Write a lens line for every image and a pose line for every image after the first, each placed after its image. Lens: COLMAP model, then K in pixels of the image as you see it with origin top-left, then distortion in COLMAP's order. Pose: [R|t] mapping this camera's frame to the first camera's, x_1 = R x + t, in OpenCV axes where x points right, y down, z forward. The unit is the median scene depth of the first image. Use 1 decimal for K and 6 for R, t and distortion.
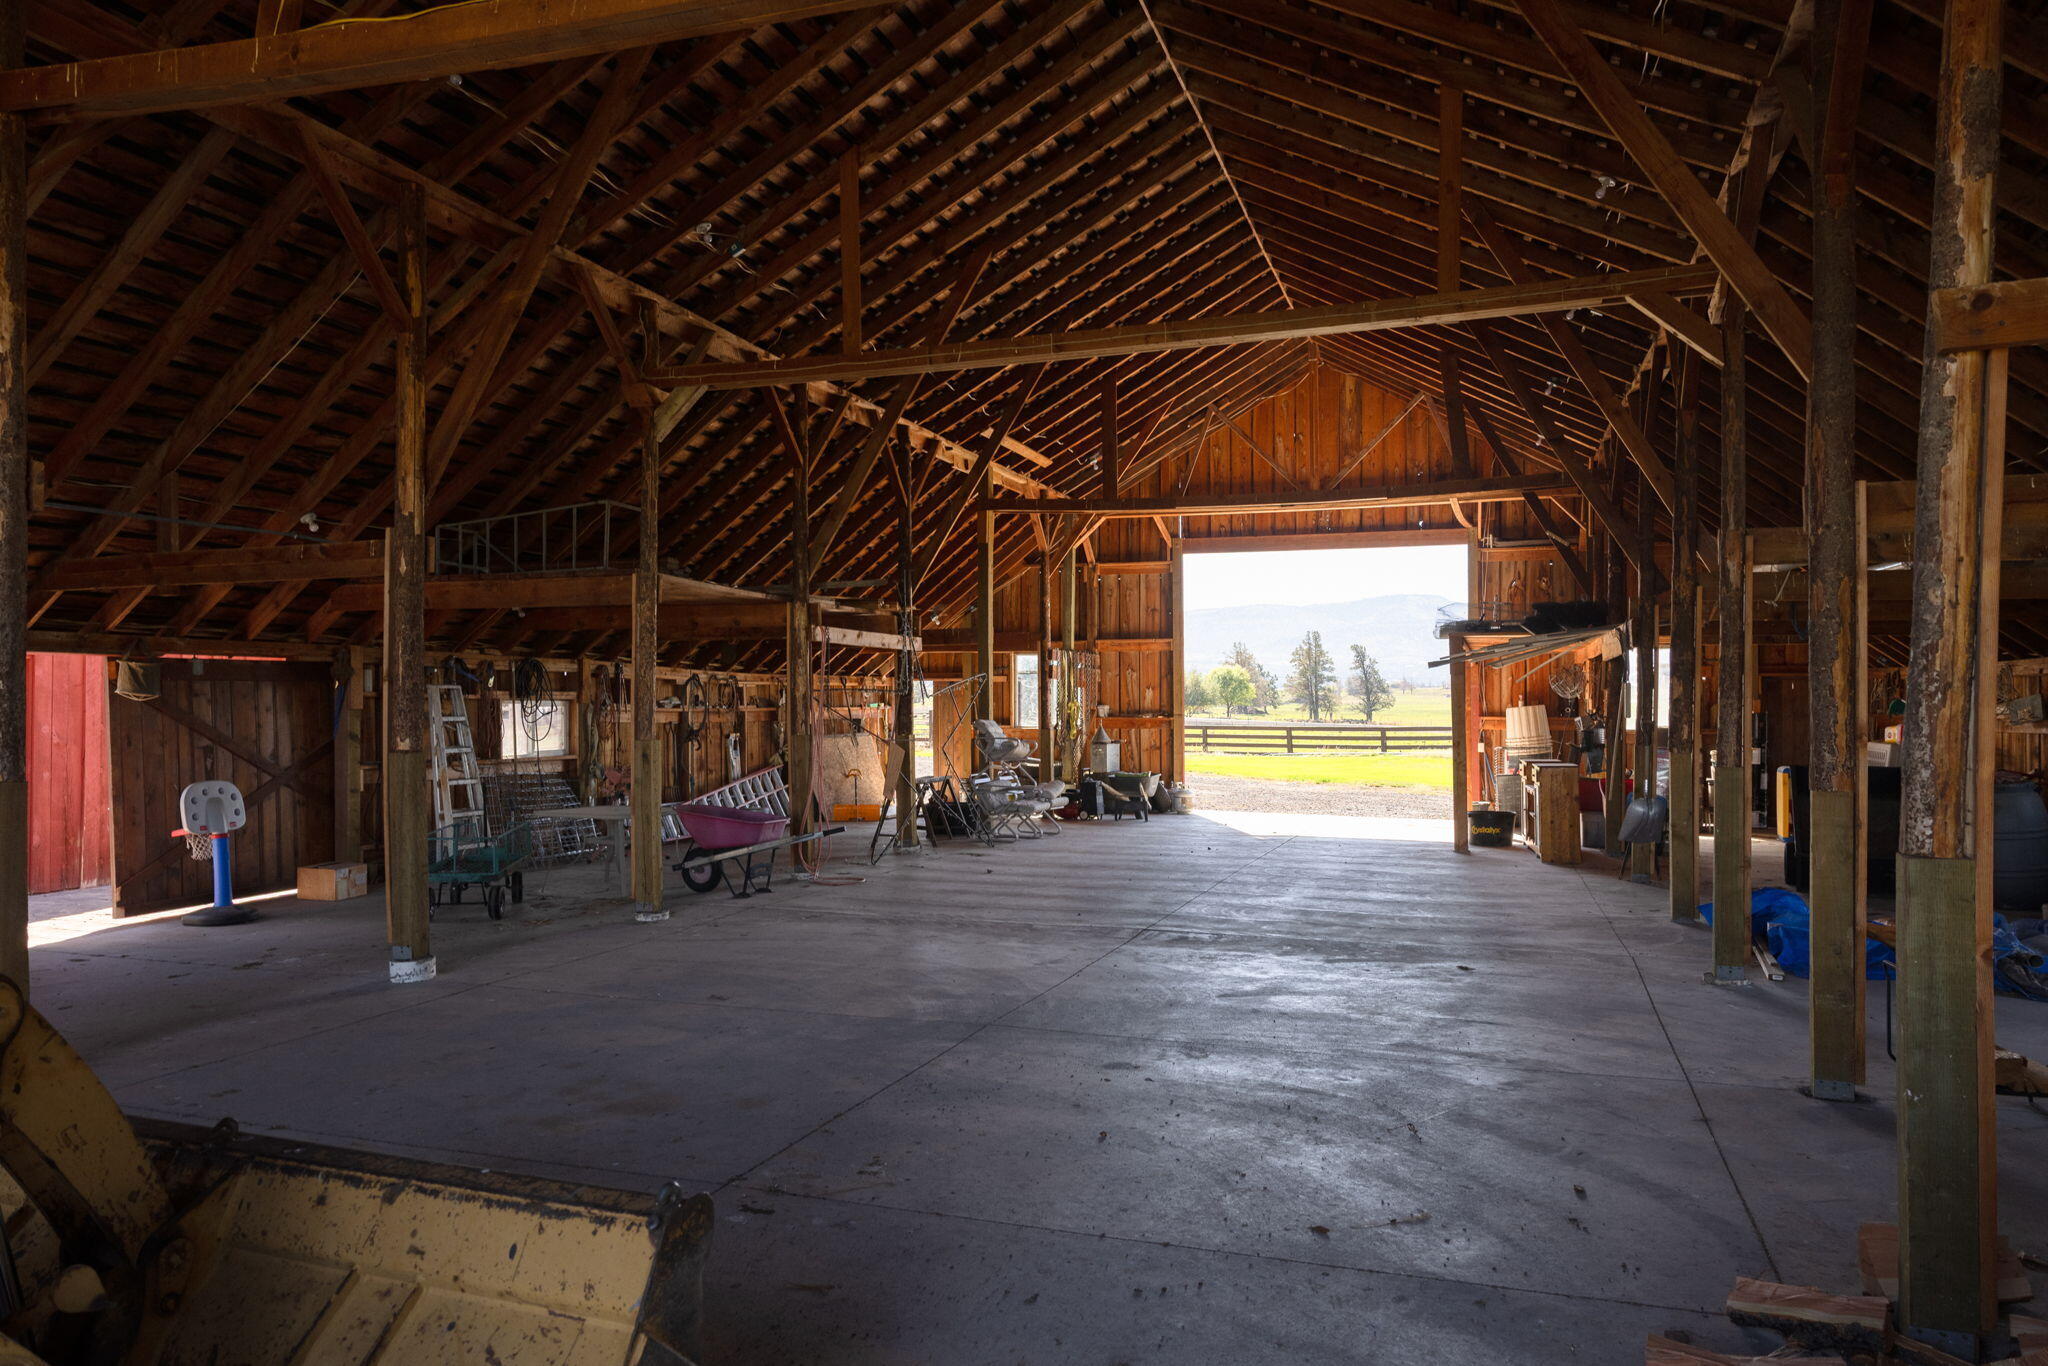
lens RADIAL K [[1420.2, 0, 1024.0], [0, 1420.2, 683.0], [0, 0, 1]] dist [-0.002885, -0.000290]
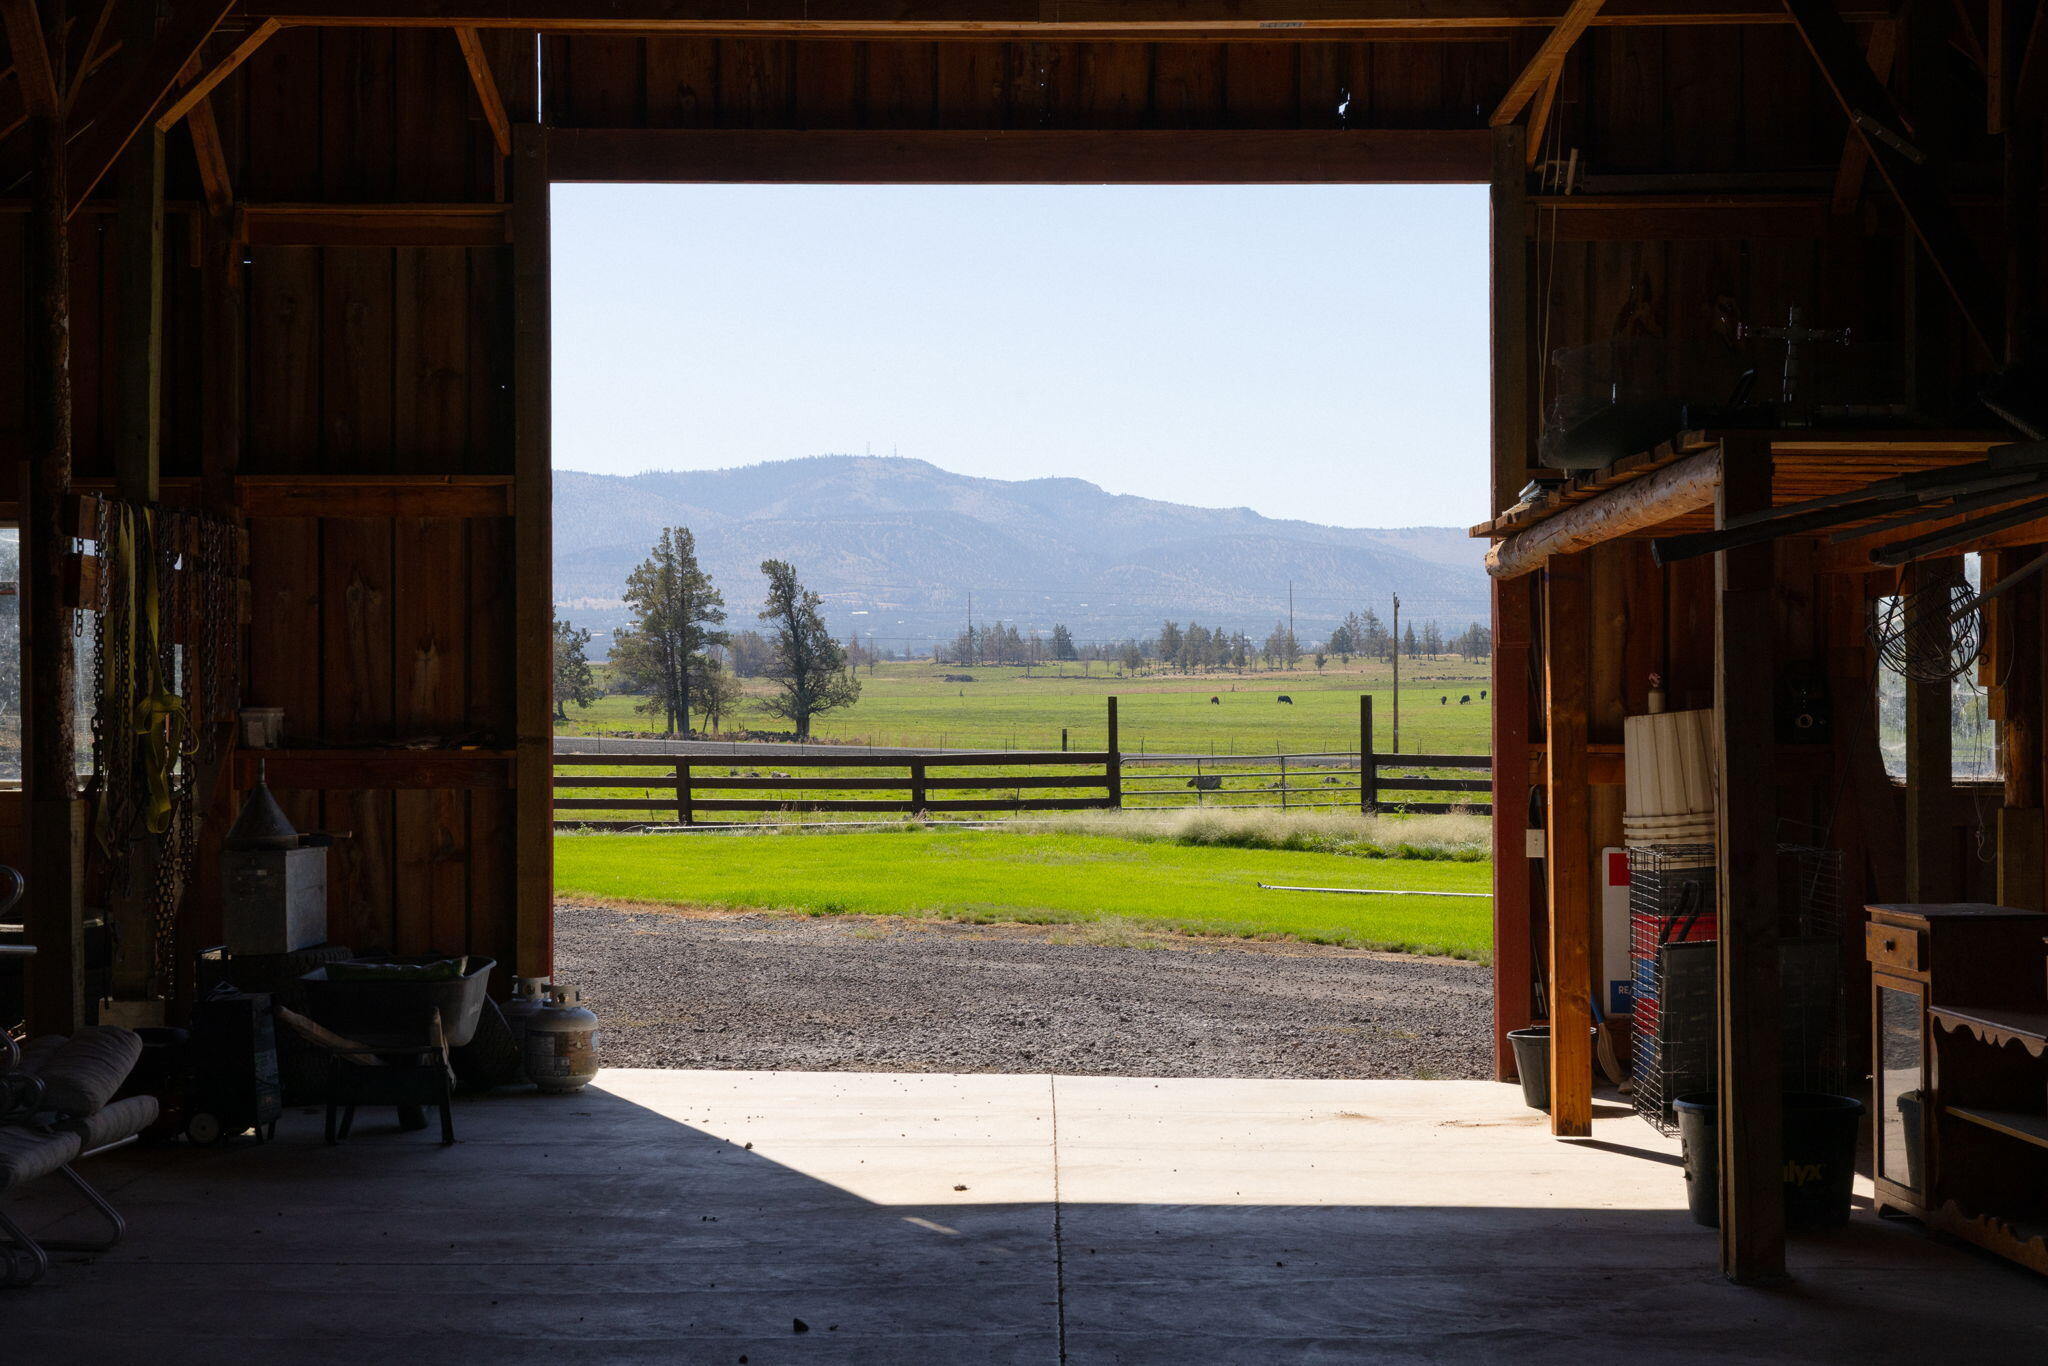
lens RADIAL K [[3180.7, 0, 1024.1], [0, 3180.7, 716.0], [0, 0, 1]] dist [-0.003807, 0.029312]
pose [[0.949457, -0.000460, 0.313895, 0.001319], [-0.006178, 0.999778, 0.020150, 0.003928], [-0.313835, -0.021071, 0.949244, 0.356365]]
